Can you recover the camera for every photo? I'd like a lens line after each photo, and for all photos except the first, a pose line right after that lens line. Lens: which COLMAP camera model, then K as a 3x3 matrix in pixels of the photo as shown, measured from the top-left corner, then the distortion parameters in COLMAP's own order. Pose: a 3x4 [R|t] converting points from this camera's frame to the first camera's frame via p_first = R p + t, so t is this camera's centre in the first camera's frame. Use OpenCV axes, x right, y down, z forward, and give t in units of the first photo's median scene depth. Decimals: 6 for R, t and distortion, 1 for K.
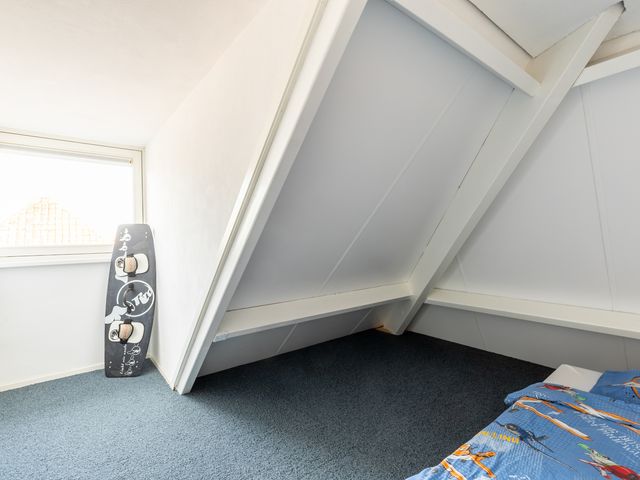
lens RADIAL K [[324.9, 0, 330.8], [0, 324.9, 243.5], [0, 0, 1]] dist [0.001250, 0.000617]
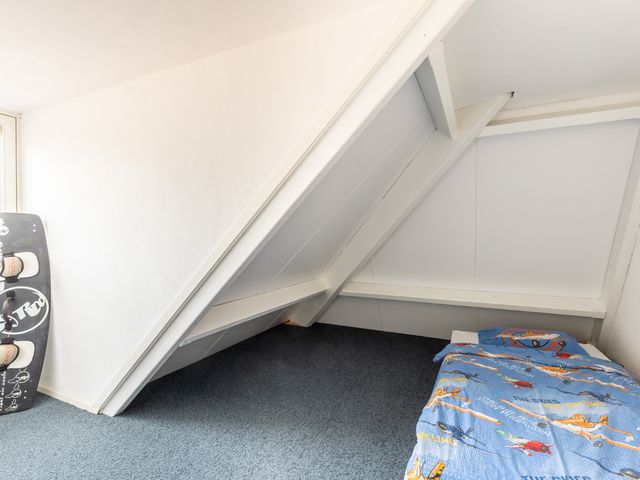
lens RADIAL K [[324.9, 0, 330.8], [0, 324.9, 243.5], [0, 0, 1]] dist [0.001250, 0.000617]
pose [[0.899153, 0.009506, 0.437530, -0.280381], [-0.010484, 0.999945, -0.000178, 0.003028], [-0.437508, -0.004427, 0.899204, -0.017131]]
